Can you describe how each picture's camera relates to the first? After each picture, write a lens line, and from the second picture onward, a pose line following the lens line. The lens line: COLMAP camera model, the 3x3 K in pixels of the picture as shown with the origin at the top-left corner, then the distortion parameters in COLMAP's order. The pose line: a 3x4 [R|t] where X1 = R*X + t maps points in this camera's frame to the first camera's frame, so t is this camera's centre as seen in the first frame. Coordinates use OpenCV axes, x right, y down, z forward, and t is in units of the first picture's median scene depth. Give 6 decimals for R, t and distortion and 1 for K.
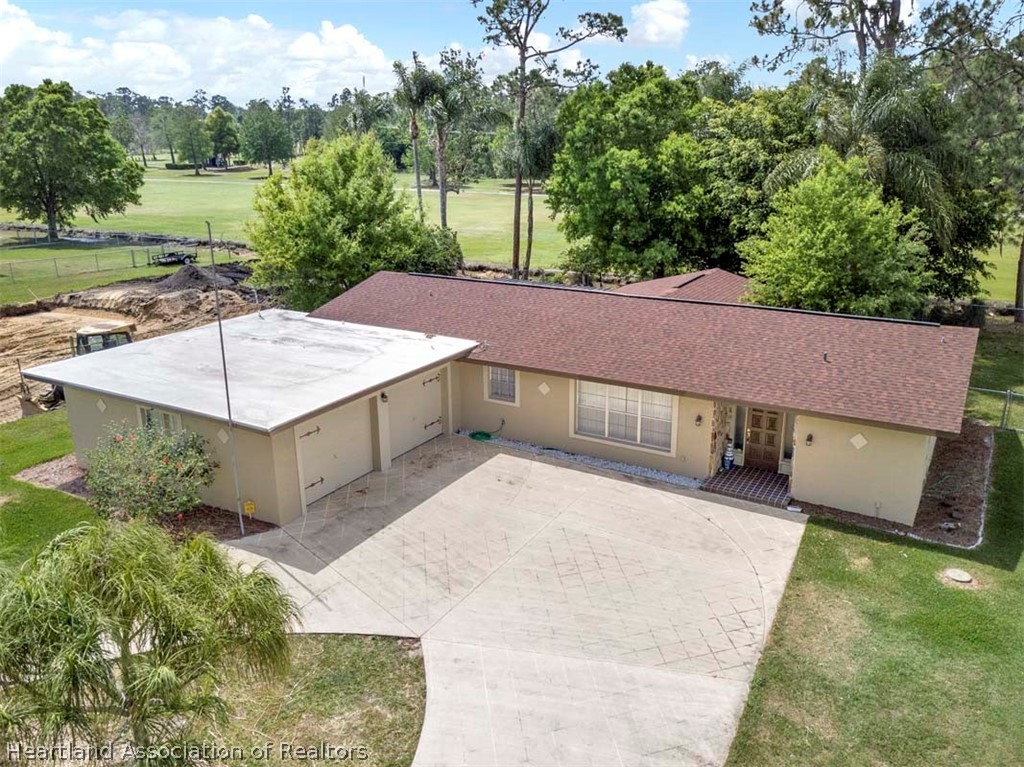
lens RADIAL K [[804.6, 0, 513.5], [0, 804.6, 381.8], [0, 0, 1]] dist [0.008388, -0.000540]
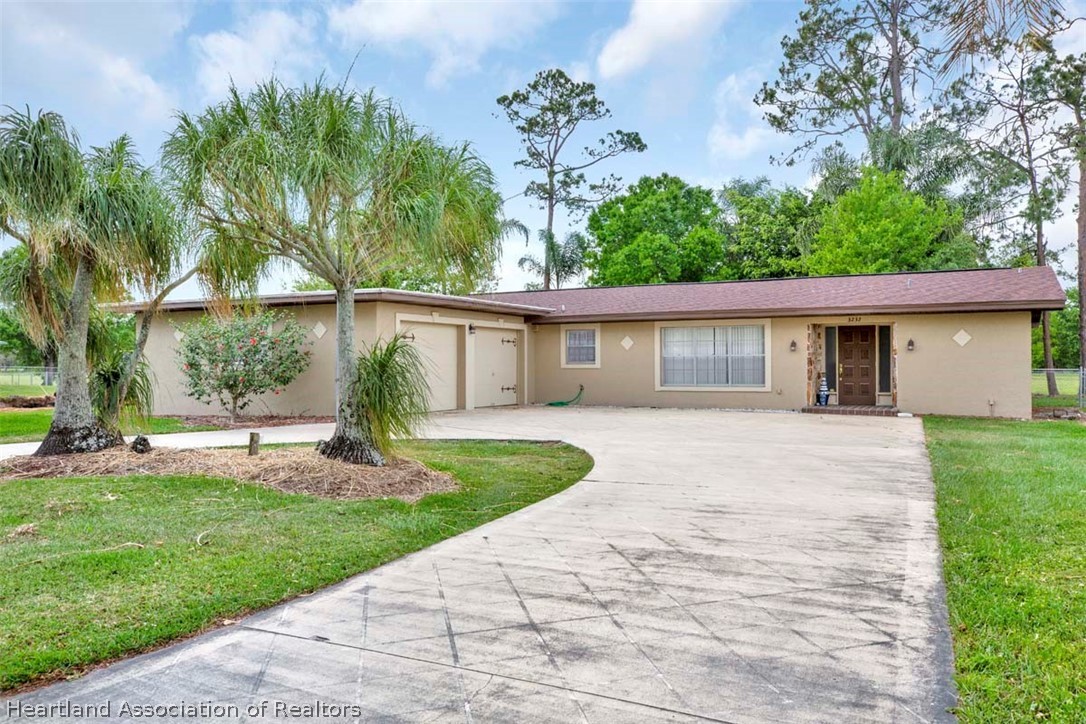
lens RADIAL K [[823.0, 0, 539.4], [0, 823.0, 367.0], [0, 0, 1]] dist [0.006280, 0.001775]
pose [[0.998655, 0.007411, 0.051309, -0.115736], [0.007449, 0.958945, -0.283495, 0.309212], [-0.051303, 0.283496, 0.957600, 0.044971]]
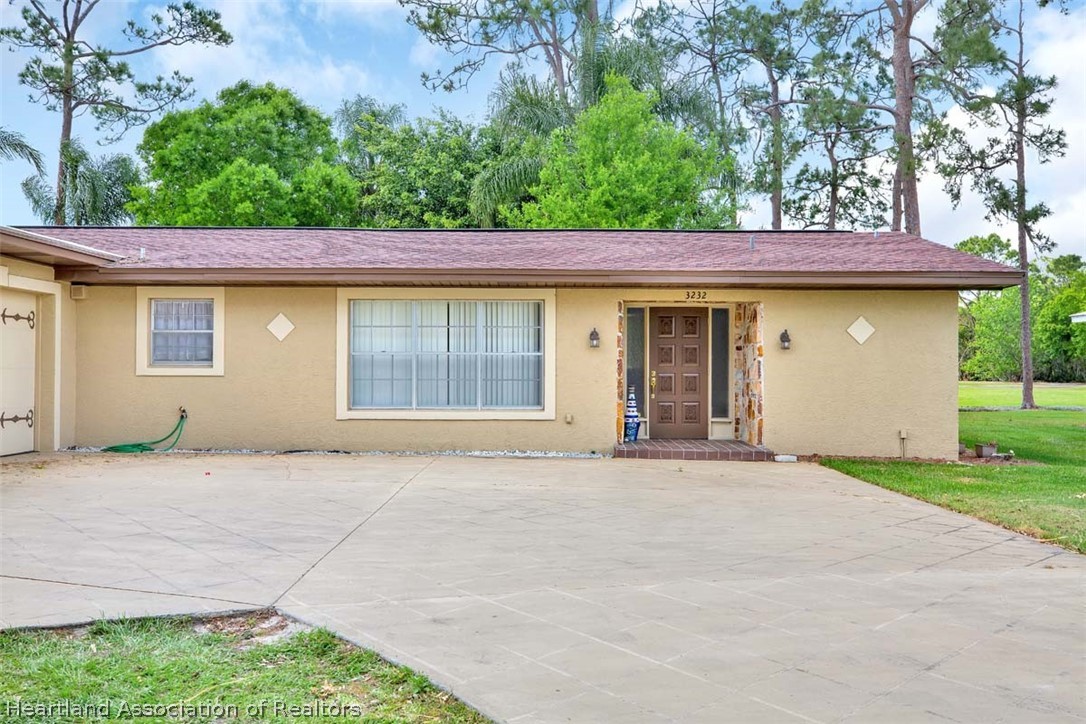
lens RADIAL K [[1015.3, 0, 536.5], [0, 1015.3, 344.5], [0, 0, 1]] dist [0.060589, 0.000000]
pose [[0.868264, 0.026909, 0.495372, -0.135309], [0.127737, 0.952734, -0.275646, 0.209413], [-0.479375, 0.302611, 0.823788, 0.376371]]
